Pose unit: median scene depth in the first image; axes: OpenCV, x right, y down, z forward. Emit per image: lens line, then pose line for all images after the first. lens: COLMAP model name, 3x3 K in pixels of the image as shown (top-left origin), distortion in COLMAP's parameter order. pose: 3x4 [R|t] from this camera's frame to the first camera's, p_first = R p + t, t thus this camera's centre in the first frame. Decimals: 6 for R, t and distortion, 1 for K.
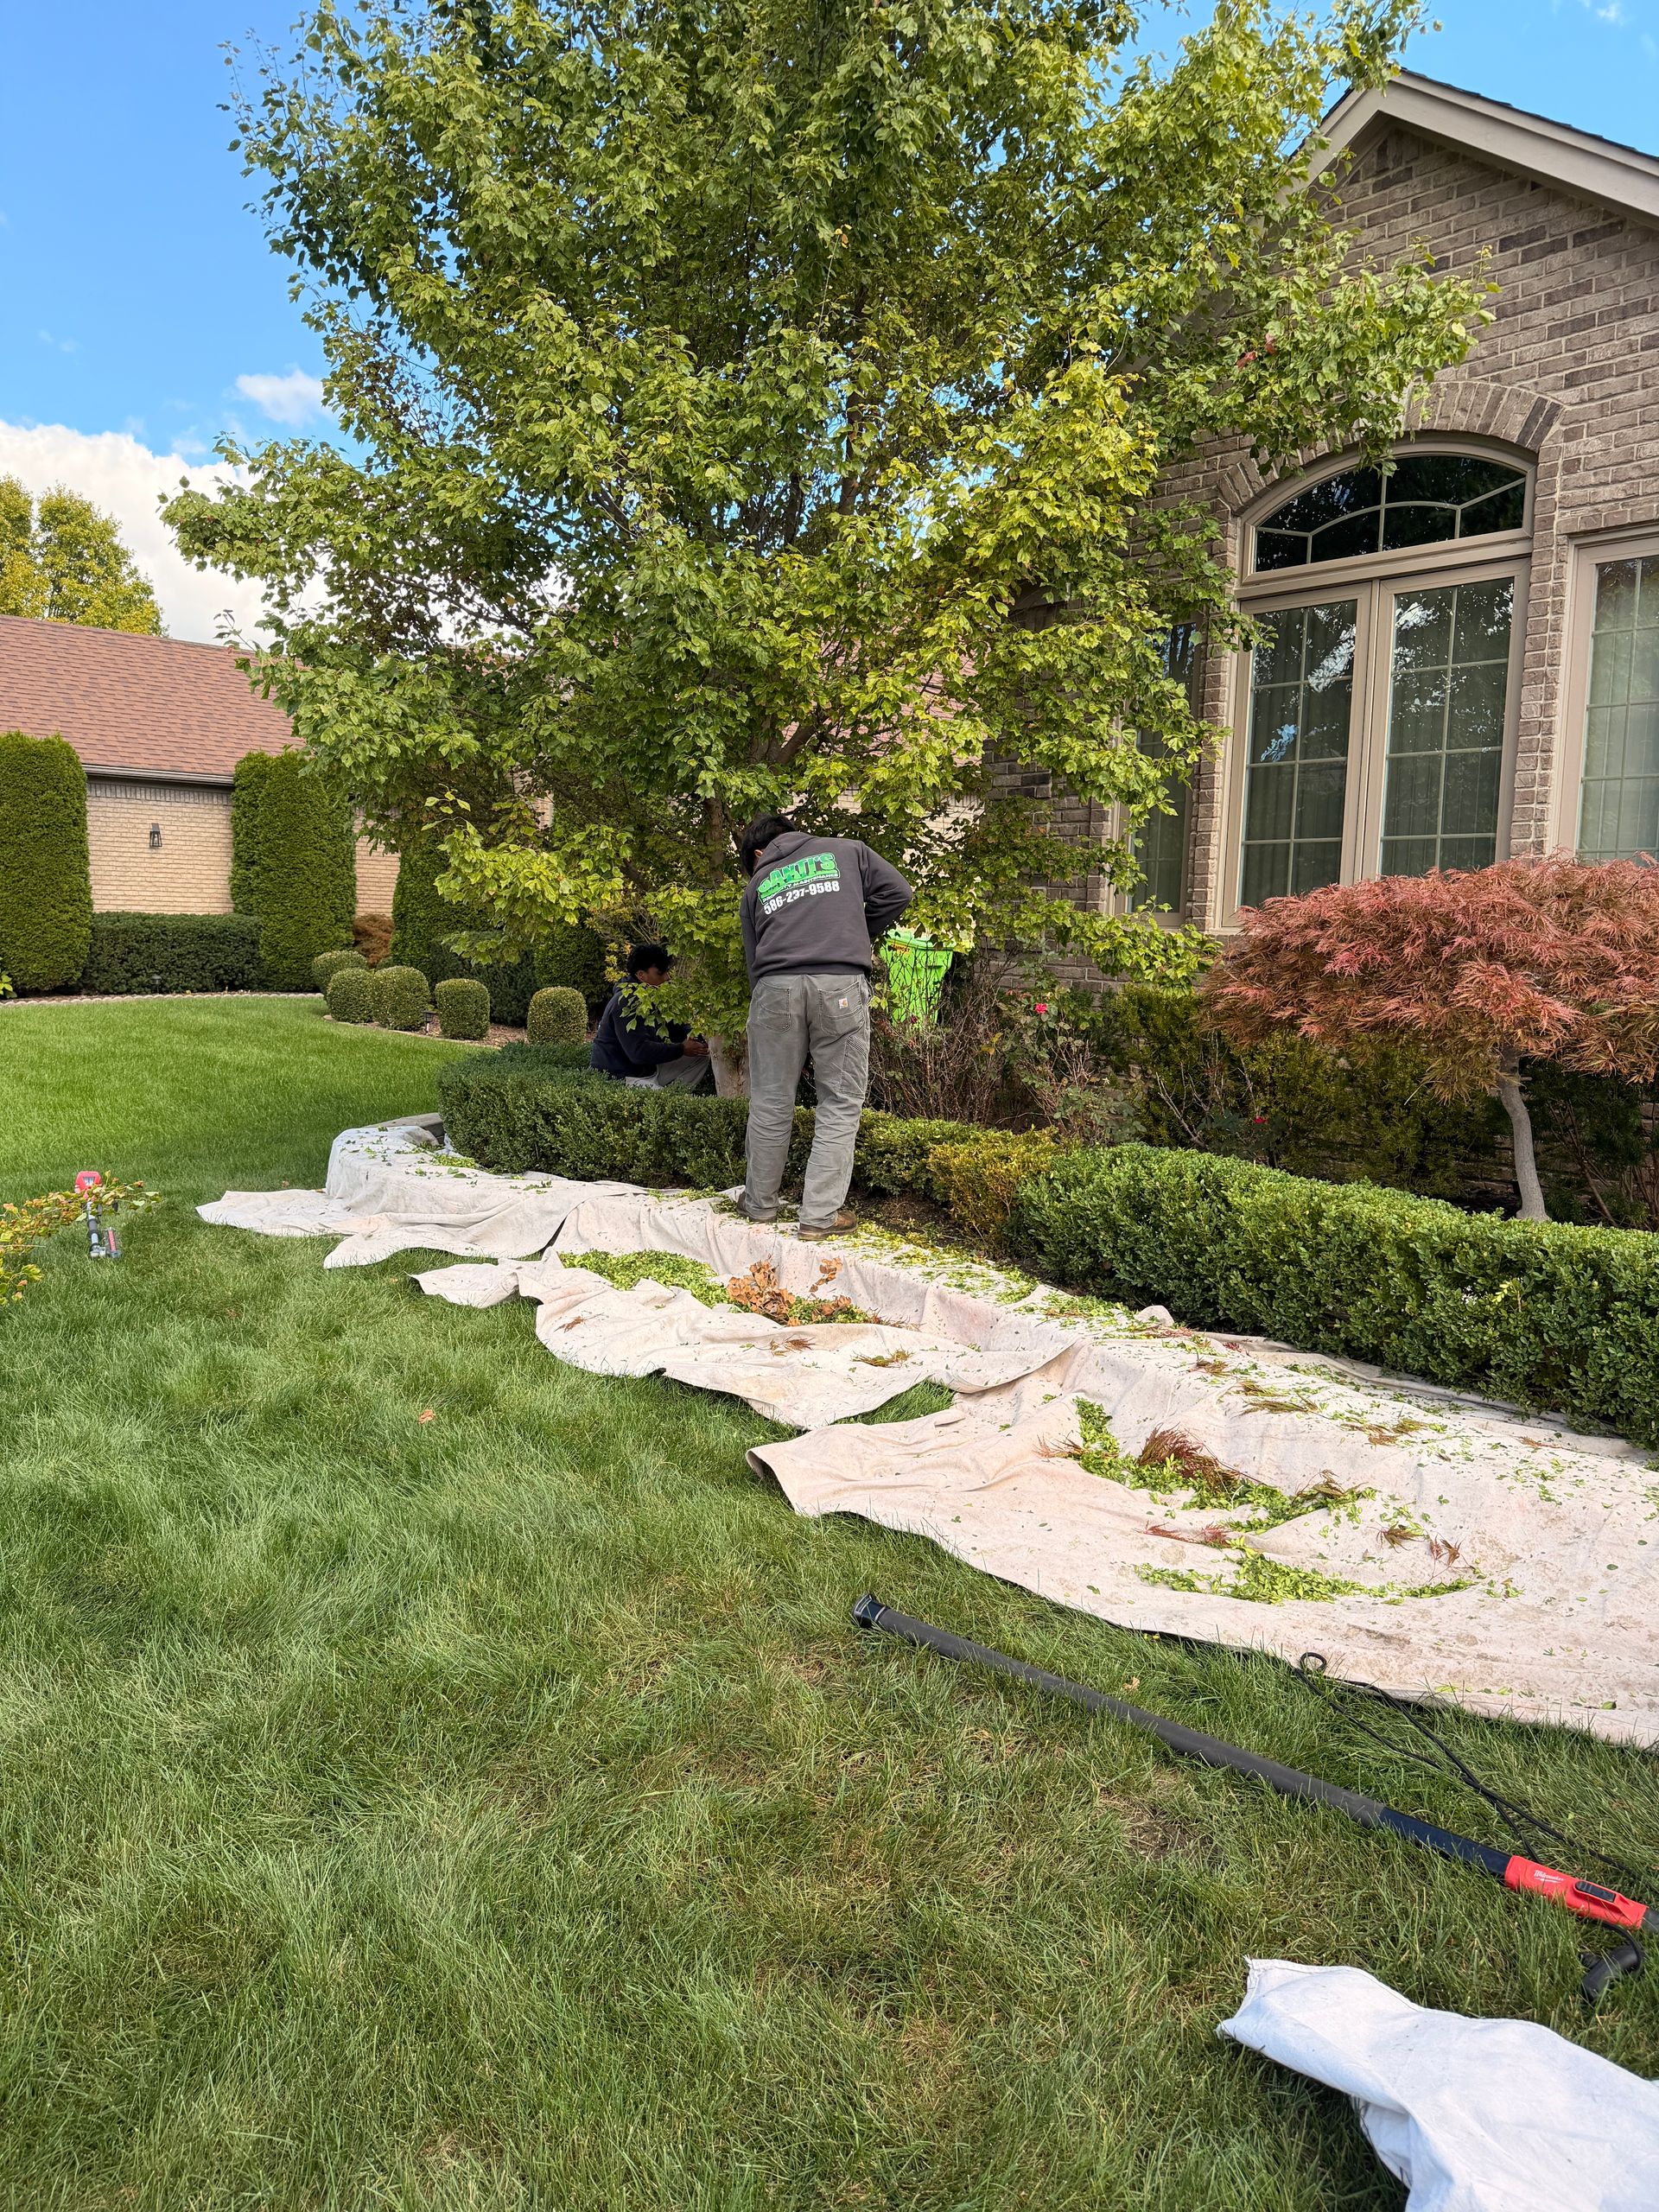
lens RADIAL K [[1528.6, 0, 803.8], [0, 1528.6, 1114.9], [0, 0, 1]] dist [0.012801, -0.029992]
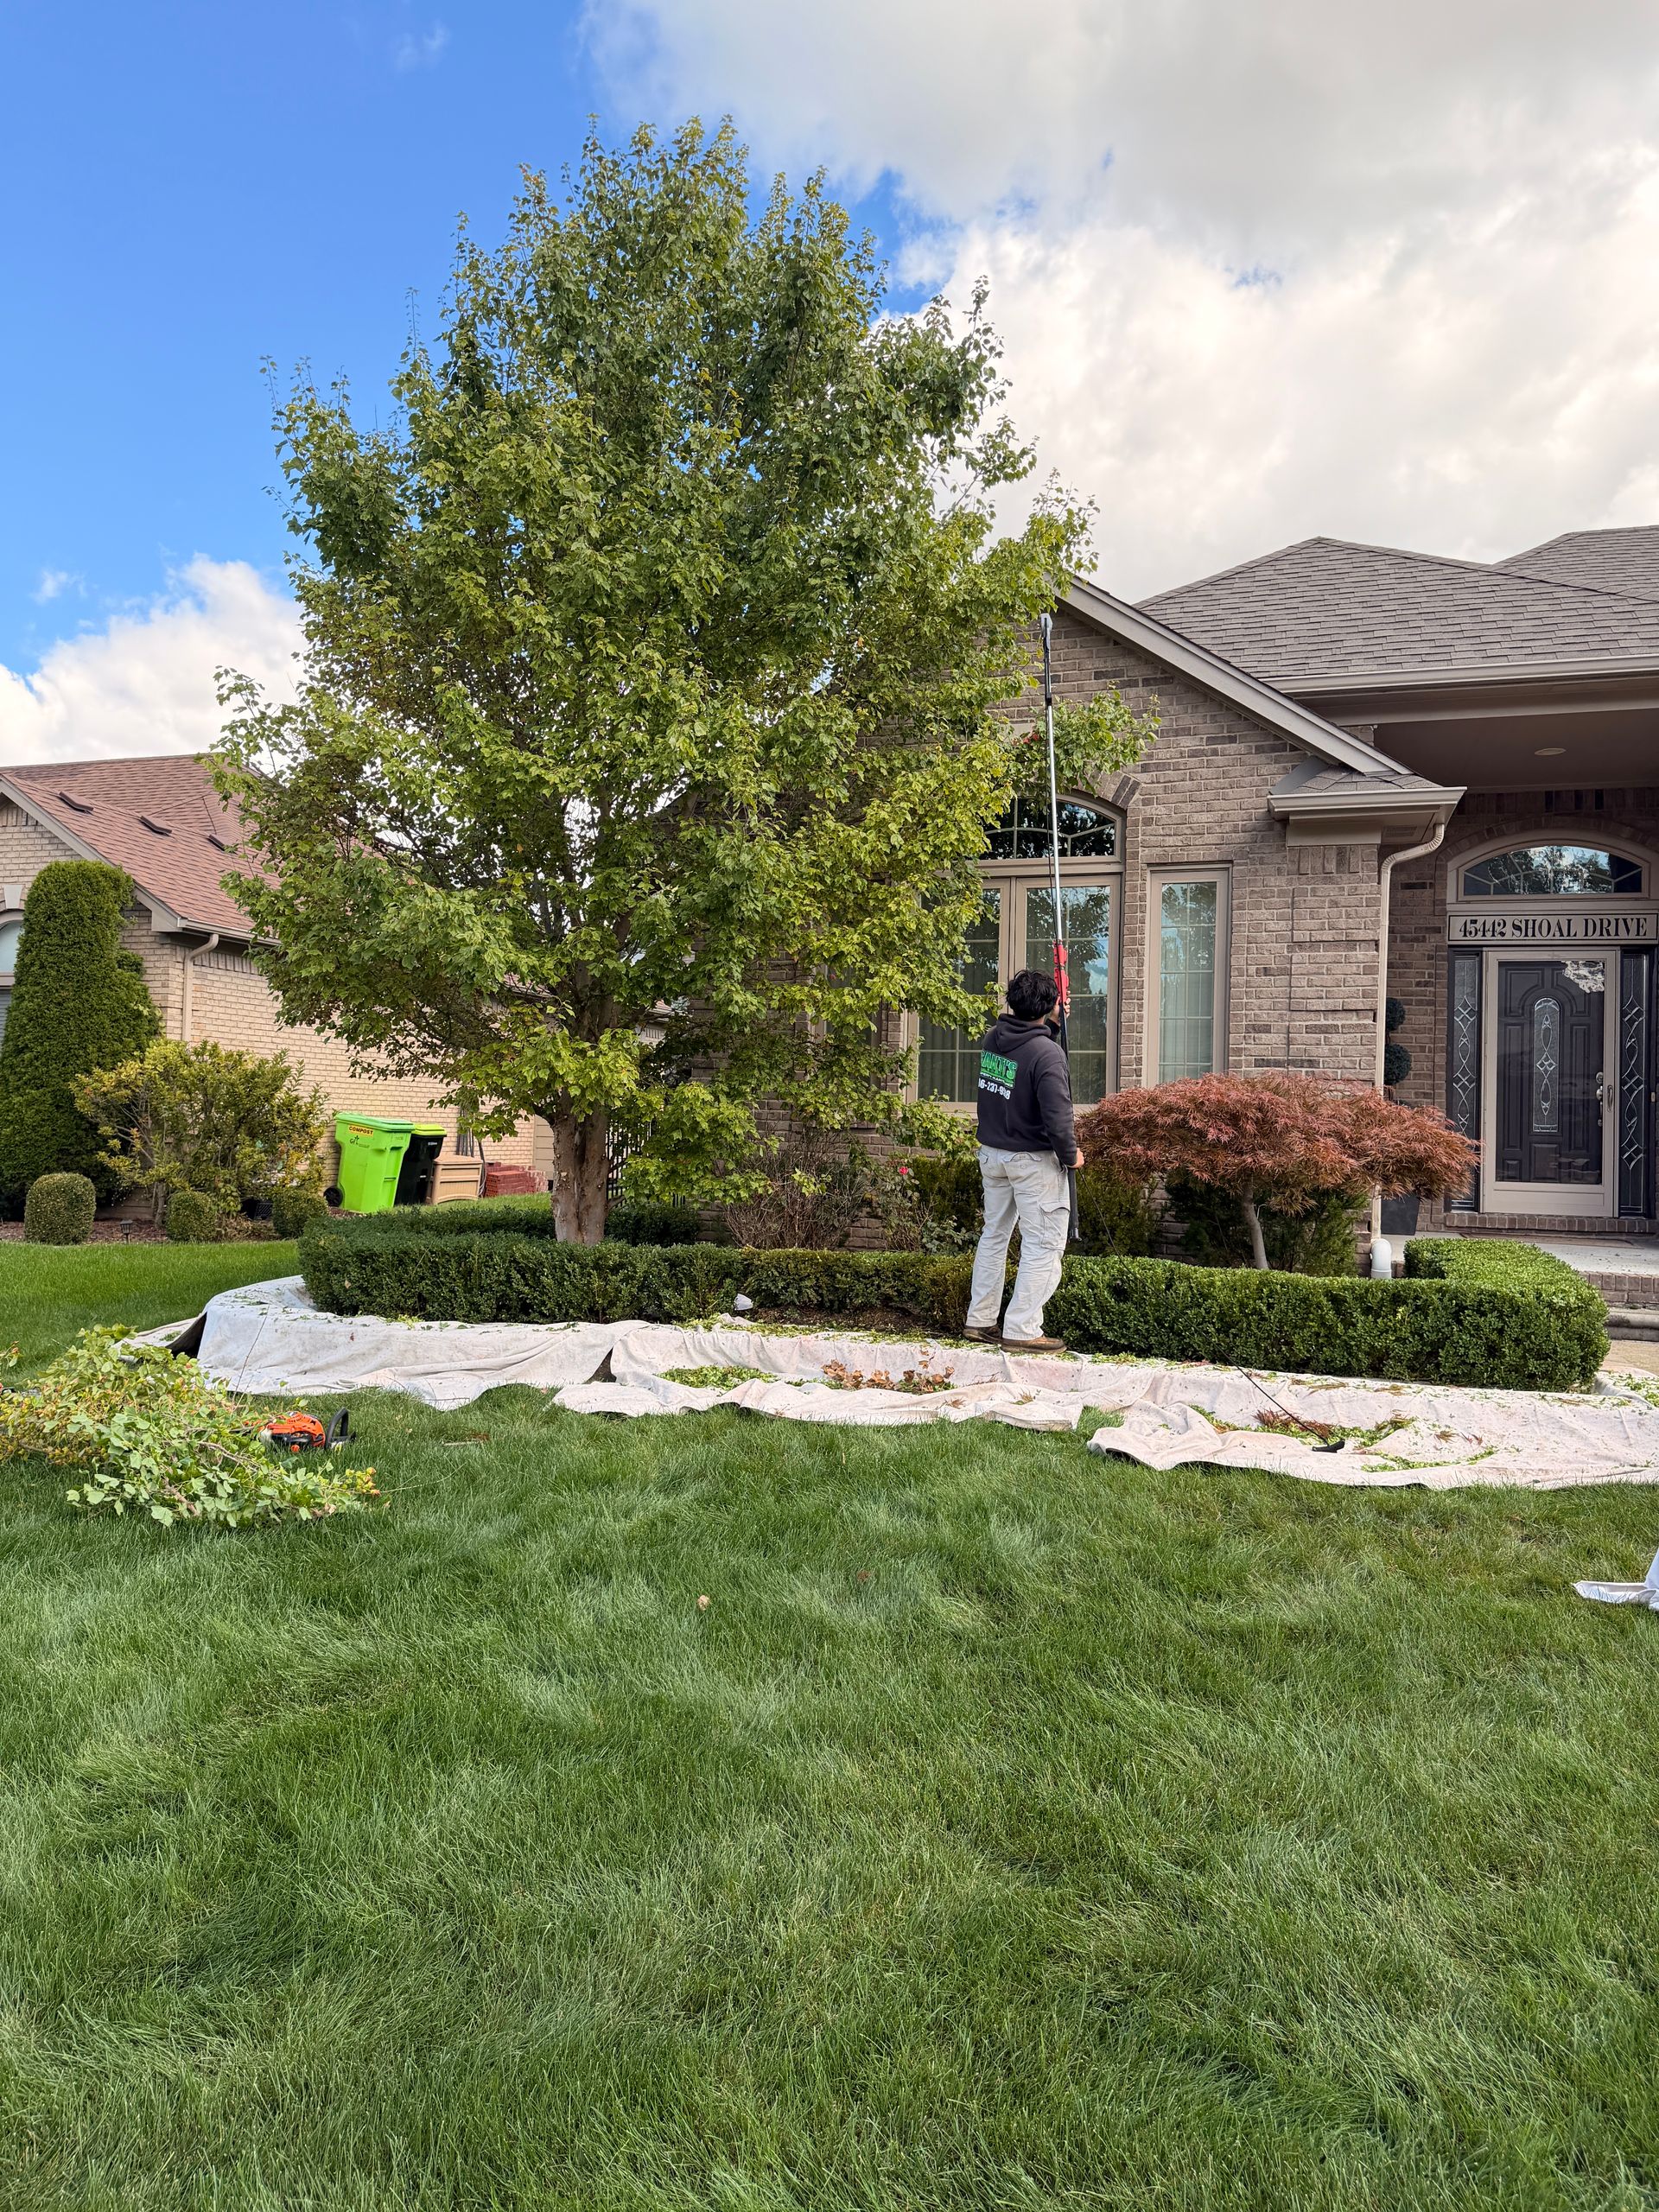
lens RADIAL K [[1487.1, 0, 829.5], [0, 1487.1, 1106.0], [0, 0, 1]] dist [0.094953, -0.211466]
pose [[0.866104, 0.003620, 0.499851, -0.652885], [0.059004, 0.992242, -0.109424, 0.016815], [-0.496369, 0.124266, 0.859171, -0.144381]]
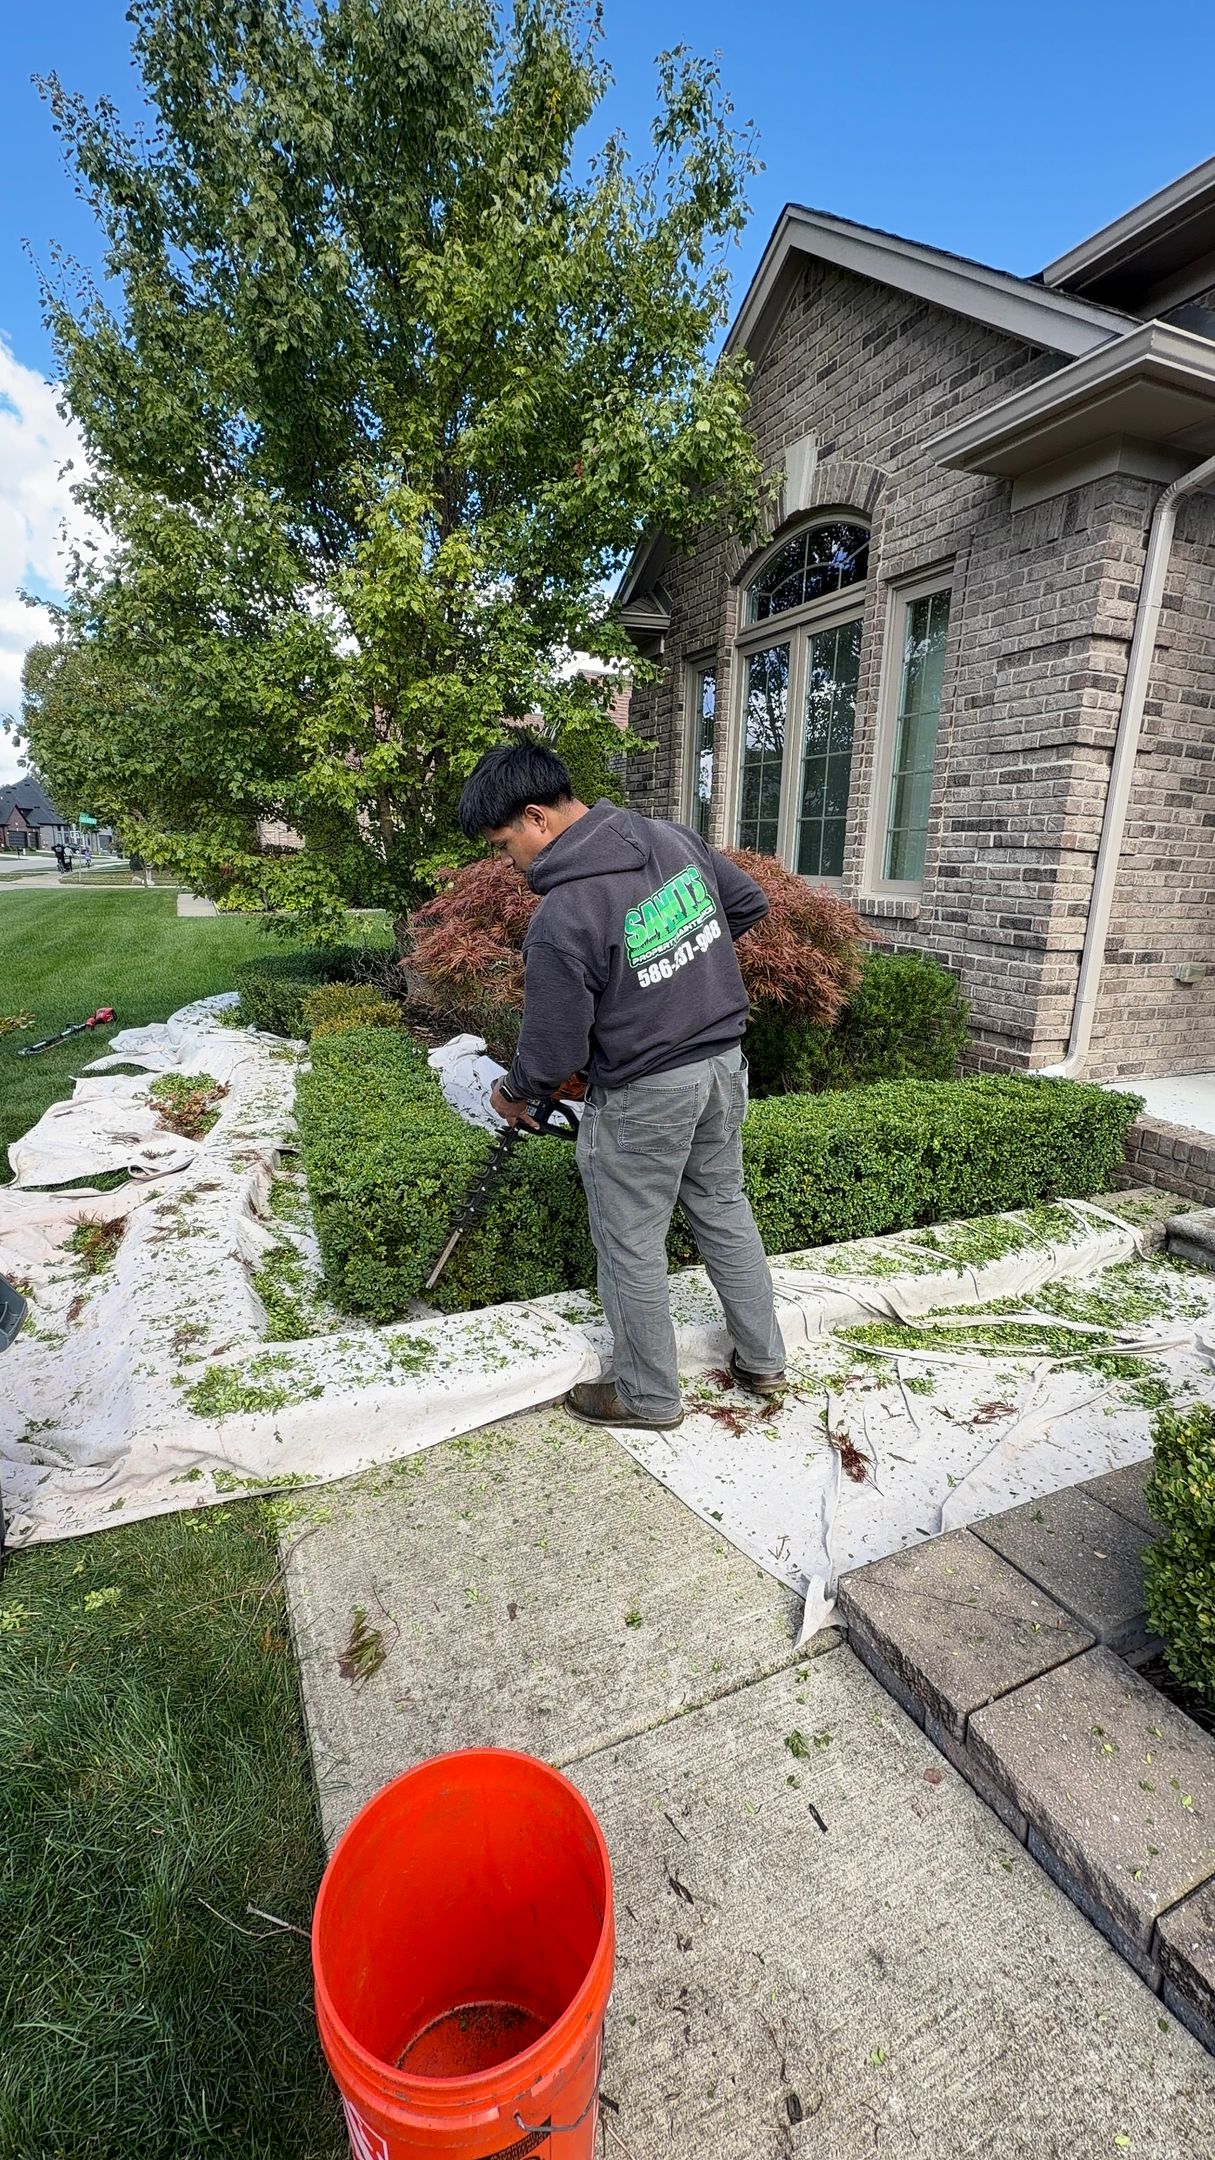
lens RADIAL K [[940.0, 0, 607.5], [0, 940.0, 1080.0], [0, 0, 1]] dist [0.007001, 0.000331]
pose [[0.949851, 0.078890, -0.302586, 0.660364], [-0.049217, 0.993309, 0.104476, -0.038086], [0.308804, -0.084344, 0.947379, 0.164291]]
